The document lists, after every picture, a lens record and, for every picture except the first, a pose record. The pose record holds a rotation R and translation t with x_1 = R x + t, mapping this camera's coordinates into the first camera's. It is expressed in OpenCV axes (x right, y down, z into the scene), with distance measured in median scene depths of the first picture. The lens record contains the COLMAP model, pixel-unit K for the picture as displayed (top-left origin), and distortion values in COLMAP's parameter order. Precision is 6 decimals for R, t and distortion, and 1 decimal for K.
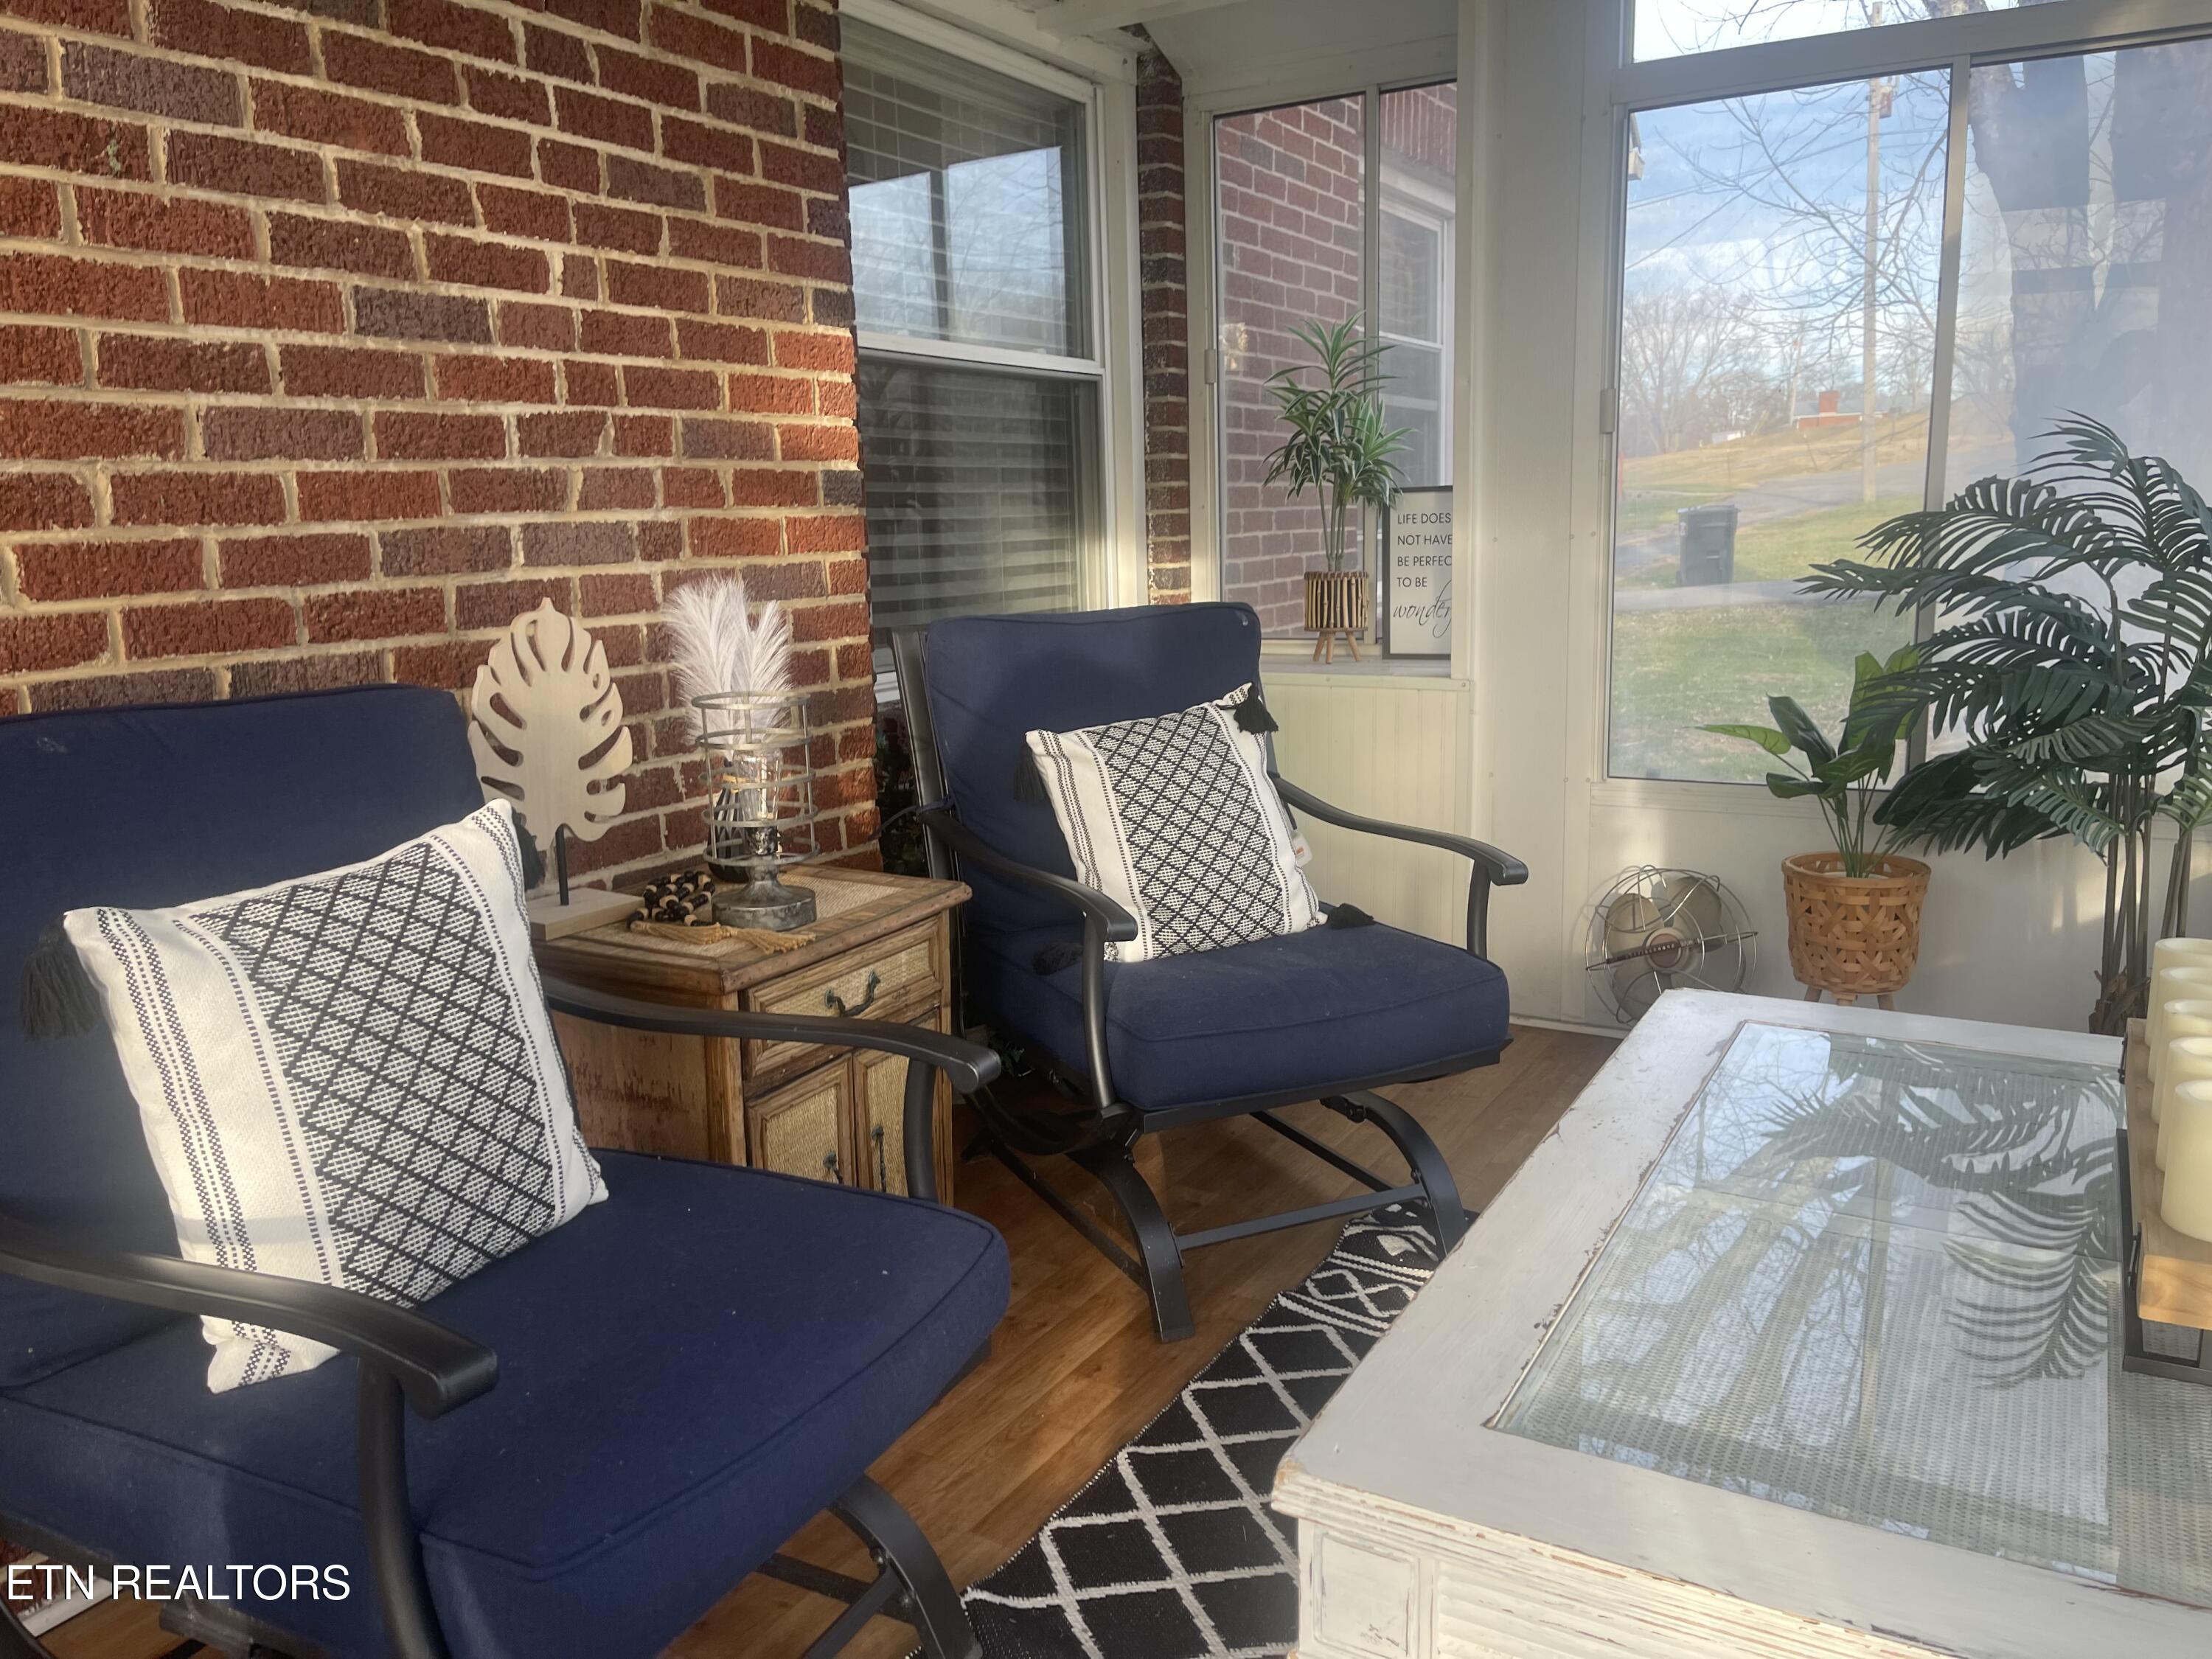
lens RADIAL K [[1667.1, 0, 1089.3], [0, 1667.1, 848.5], [0, 0, 1]] dist [0.067154, -0.086634]
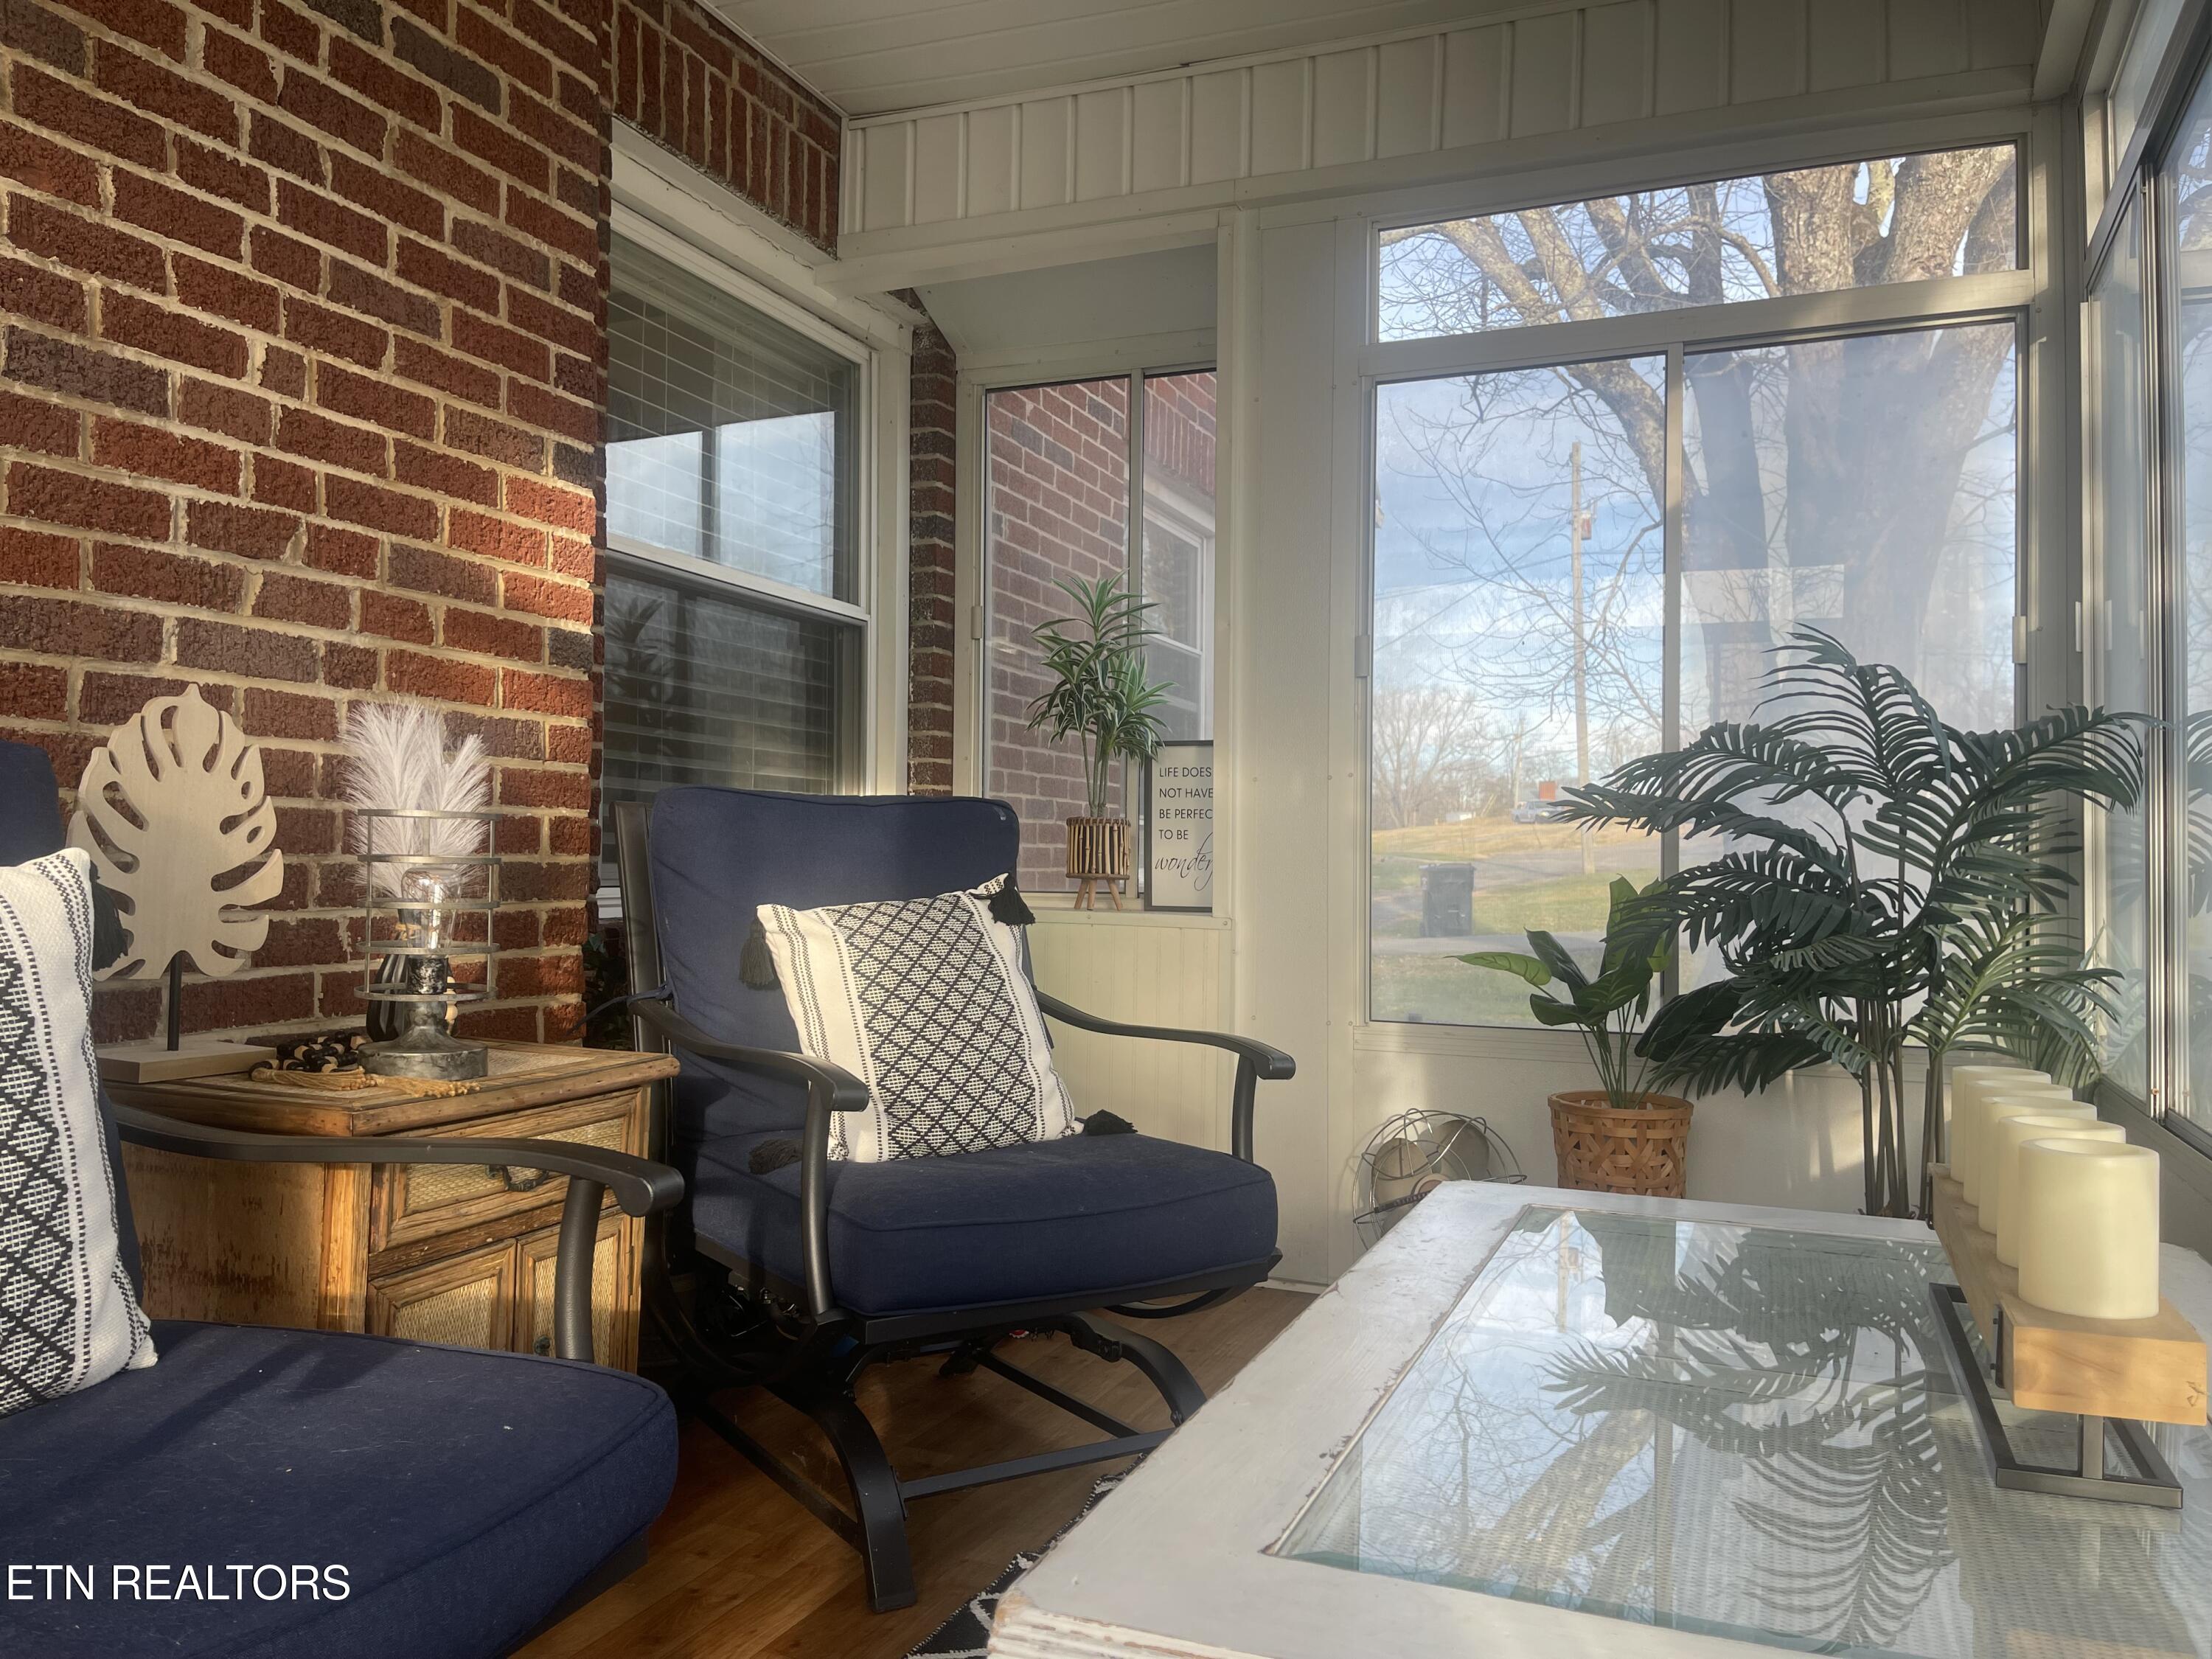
lens RADIAL K [[1667.1, 0, 1096.5], [0, 1667.1, 847.6], [0, 0, 1]] dist [0.067154, -0.086634]
pose [[0.989155, 0.044876, 0.139852, 0.015520], [-0.014396, 0.977218, -0.211751, 0.087913], [-0.146168, 0.207441, 0.967266, 0.085635]]
